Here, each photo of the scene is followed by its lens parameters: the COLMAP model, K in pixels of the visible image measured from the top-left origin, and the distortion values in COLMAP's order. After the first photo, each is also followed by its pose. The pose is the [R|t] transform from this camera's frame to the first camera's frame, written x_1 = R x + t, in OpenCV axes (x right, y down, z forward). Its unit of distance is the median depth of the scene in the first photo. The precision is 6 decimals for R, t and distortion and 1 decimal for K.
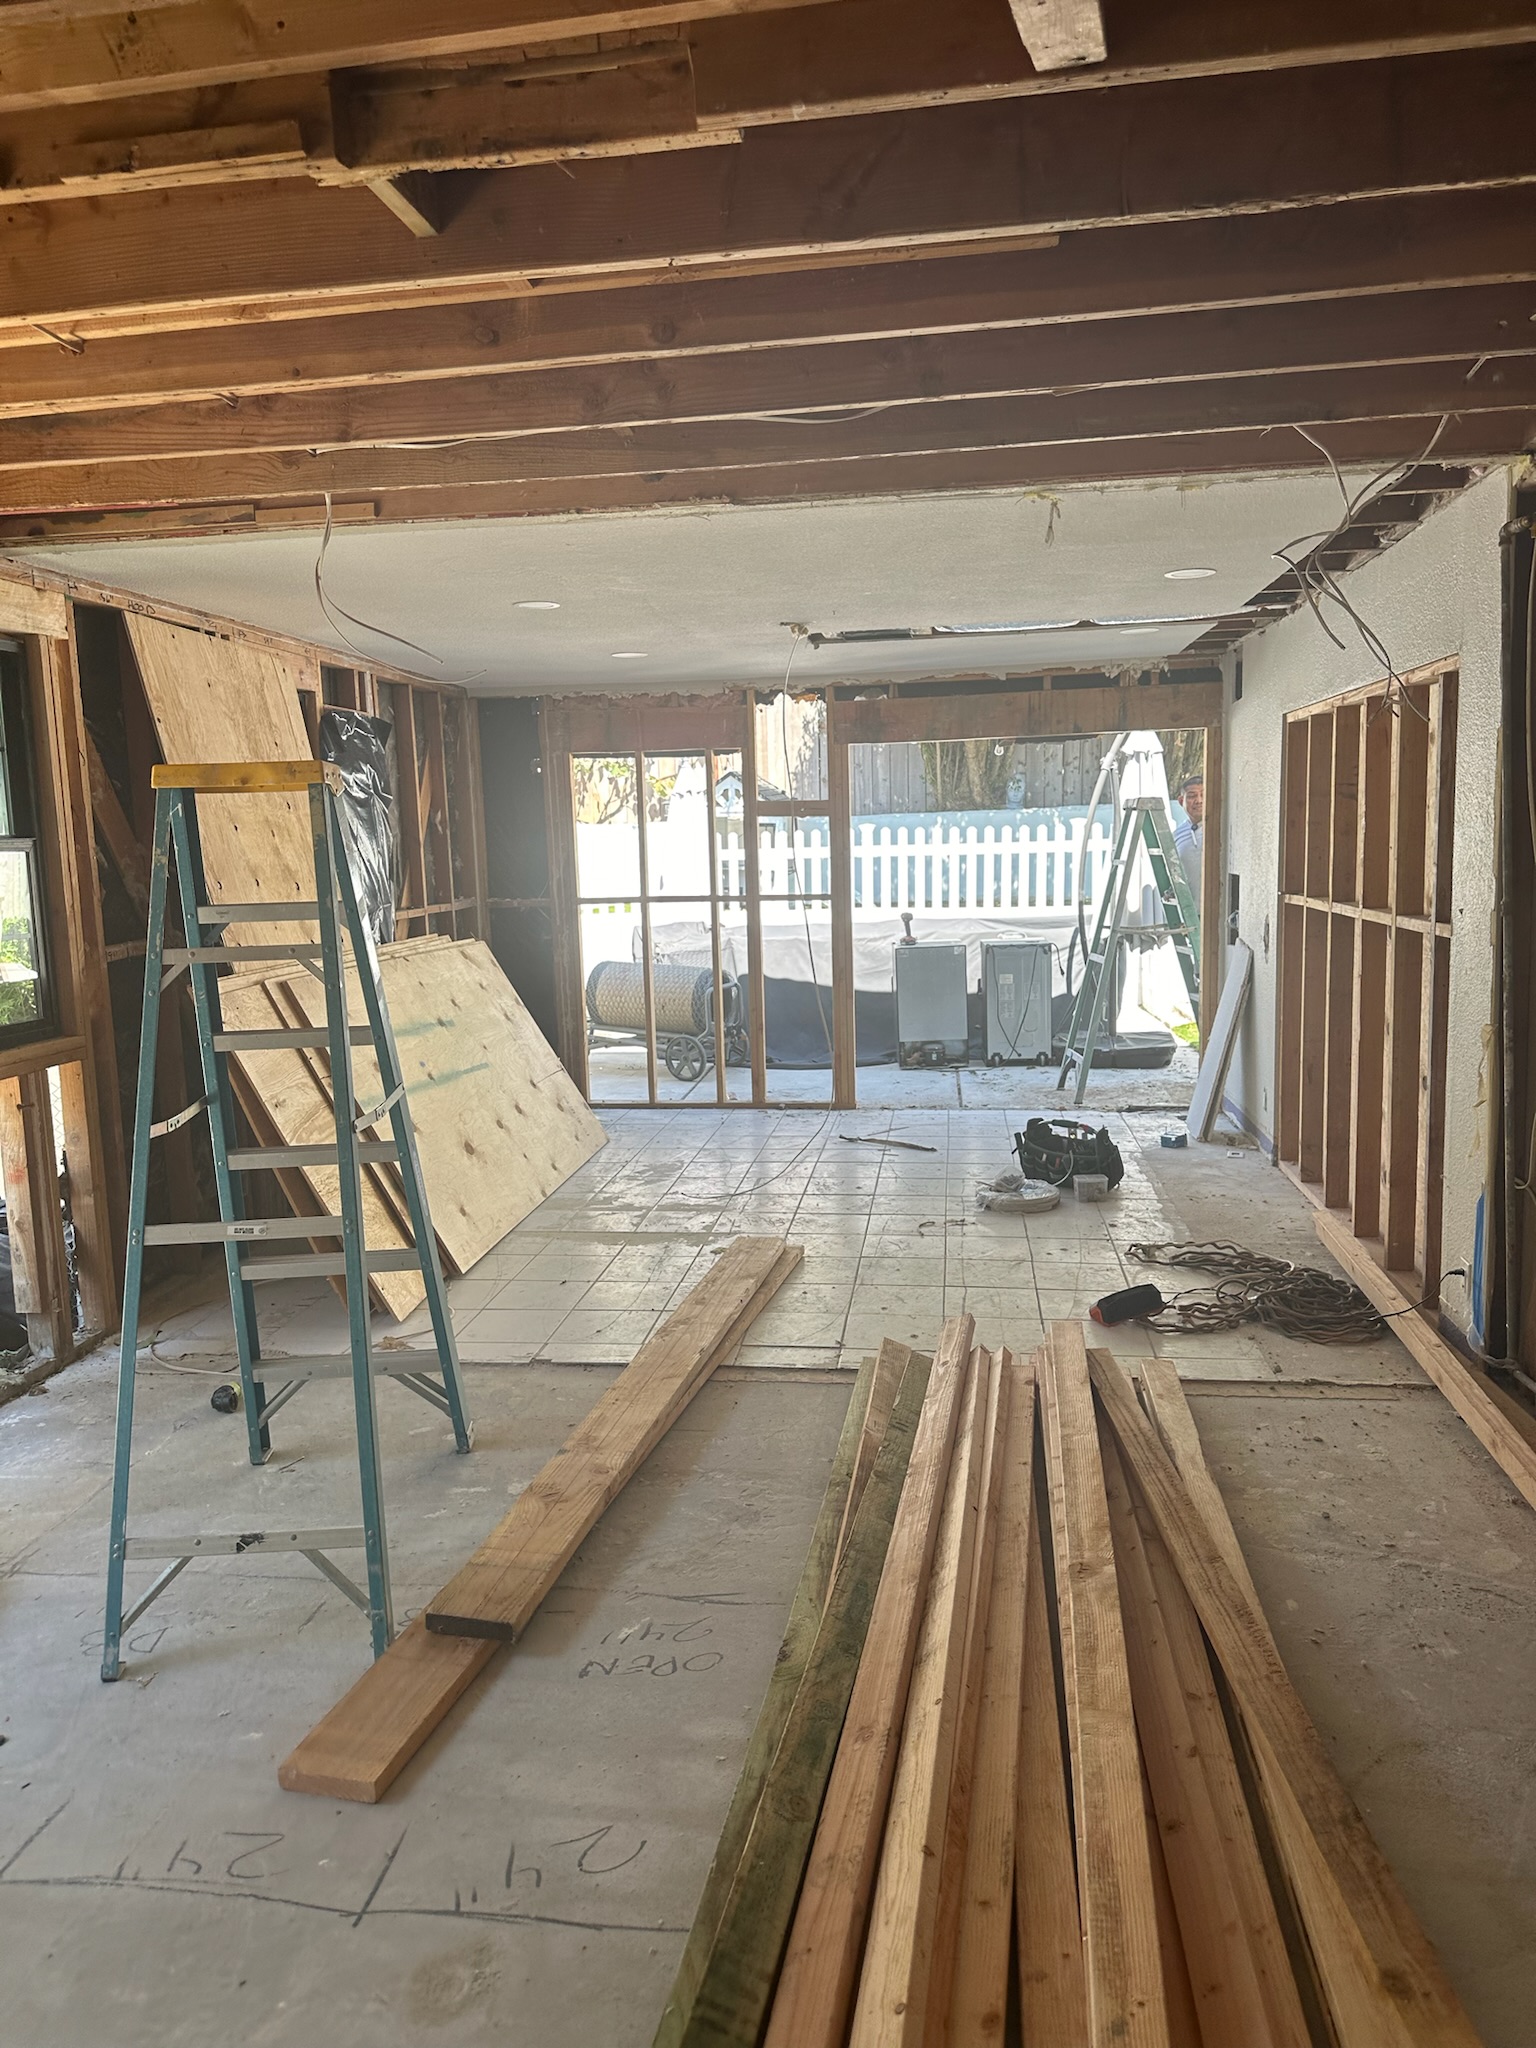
lens RADIAL K [[1445.1, 0, 768.0], [0, 1445.1, 1024.0], [0, 0, 1]] dist [0.004215, 0.001218]
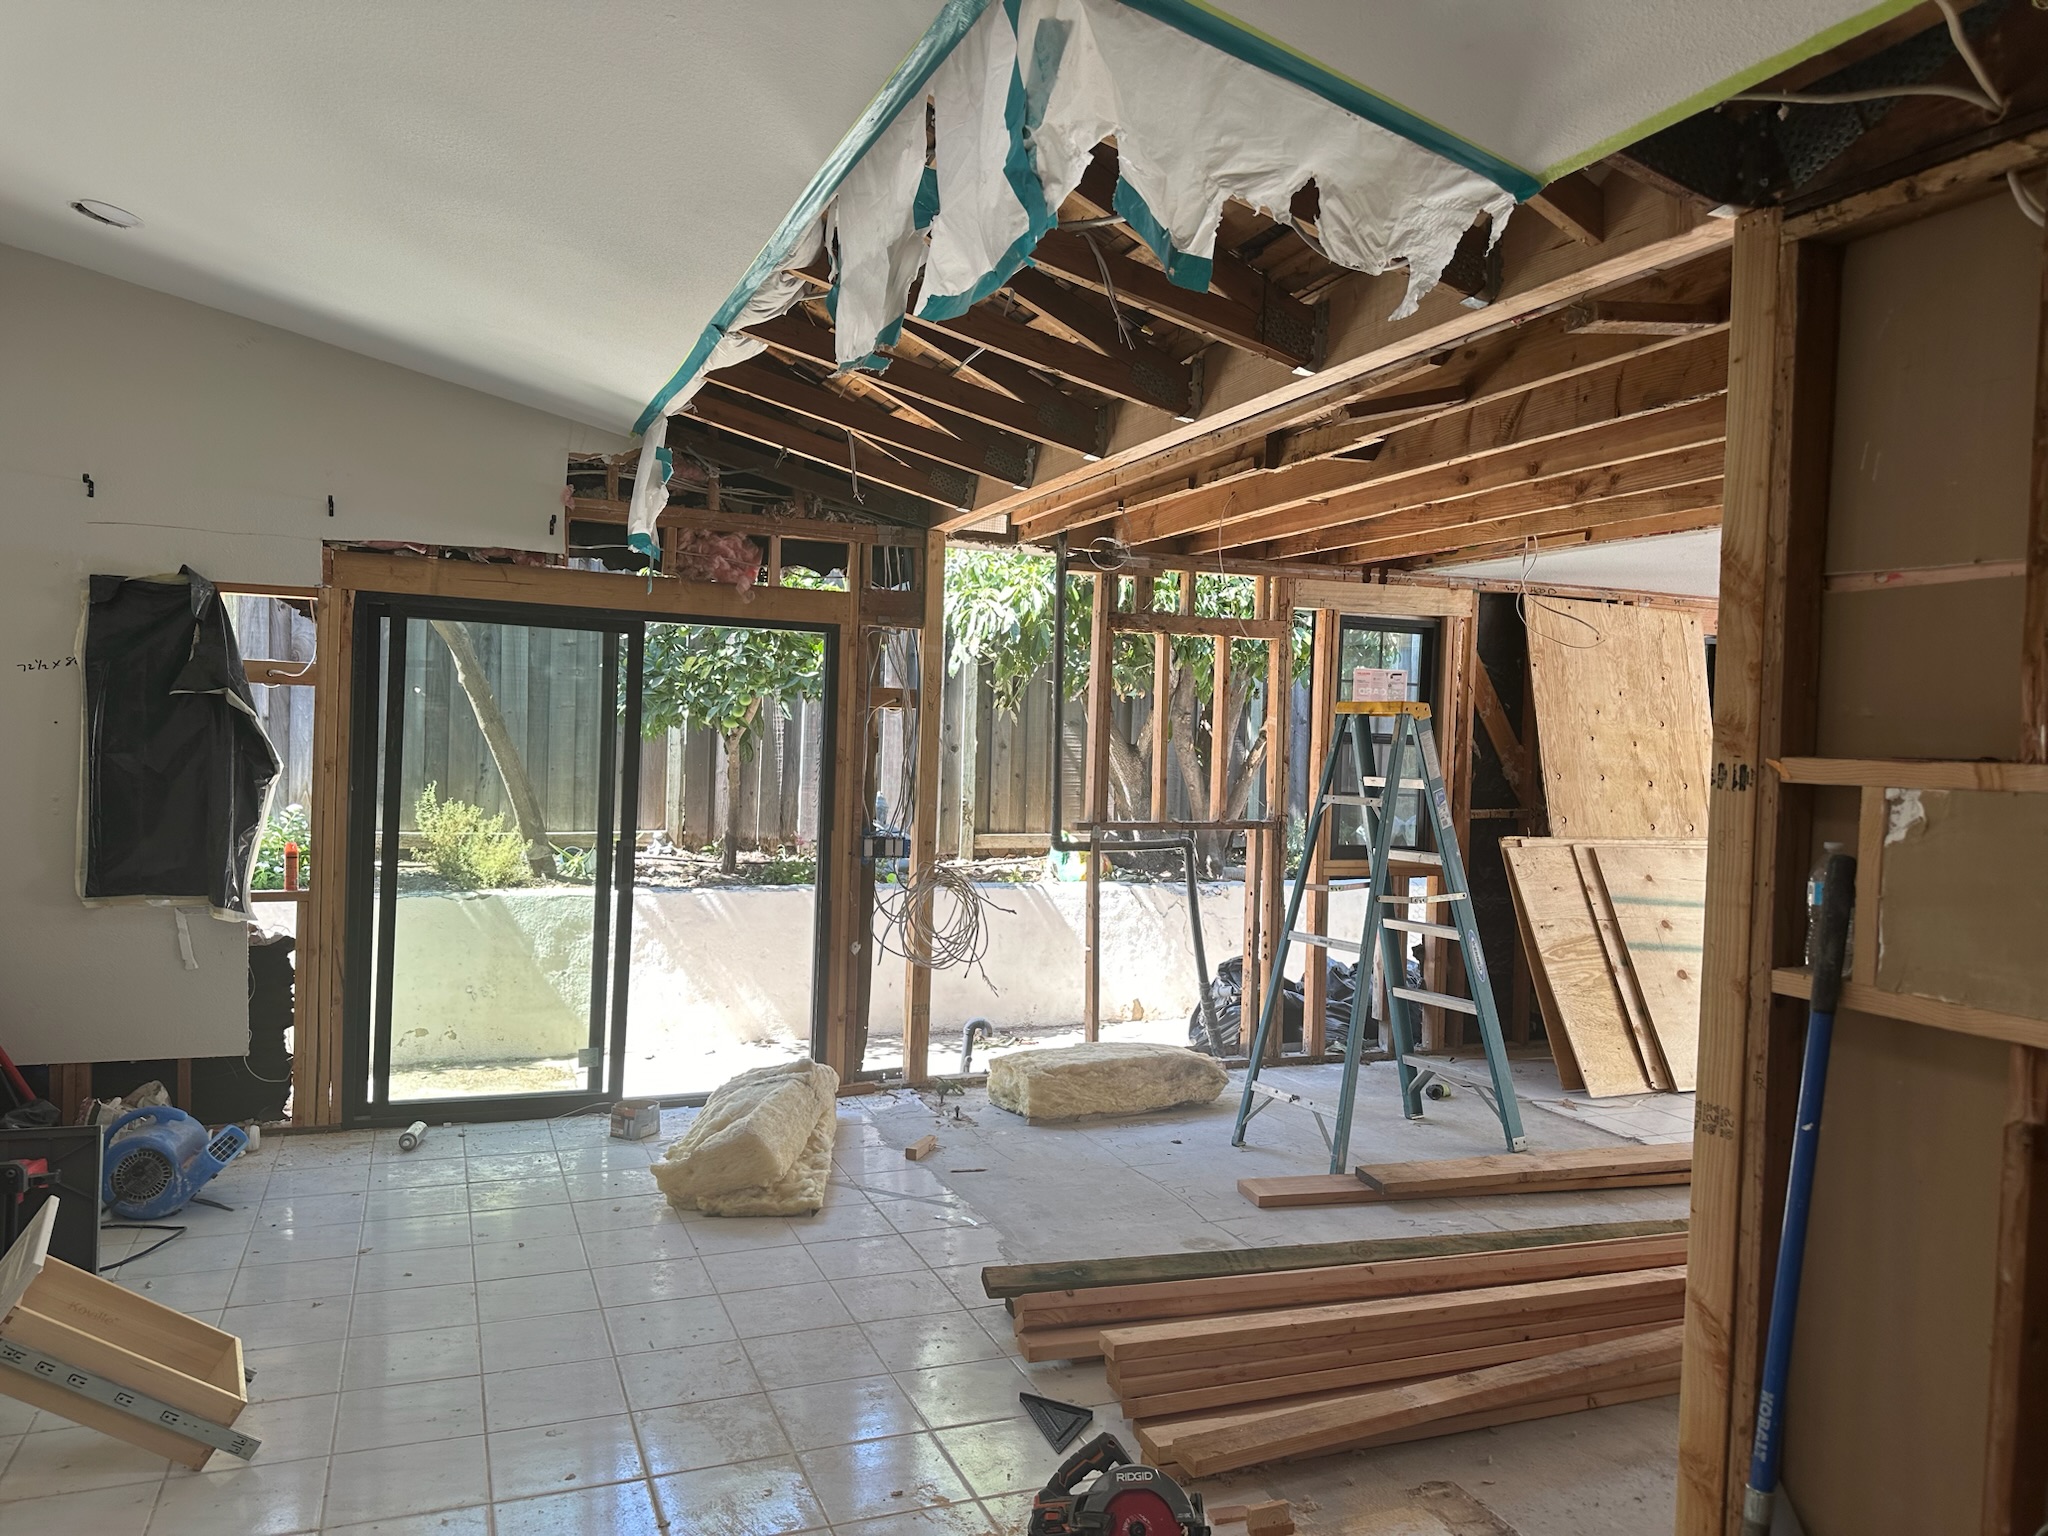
lens RADIAL K [[1445.1, 0, 1024.0], [0, 1445.1, 768.0], [0, 0, 1]] dist [0.004215, 0.001218]
pose [[0.498093, 0.070952, -0.864216, 0.653450], [-0.164202, 0.986332, -0.013660, 0.004326], [0.851435, 0.148710, 0.502936, -0.204525]]
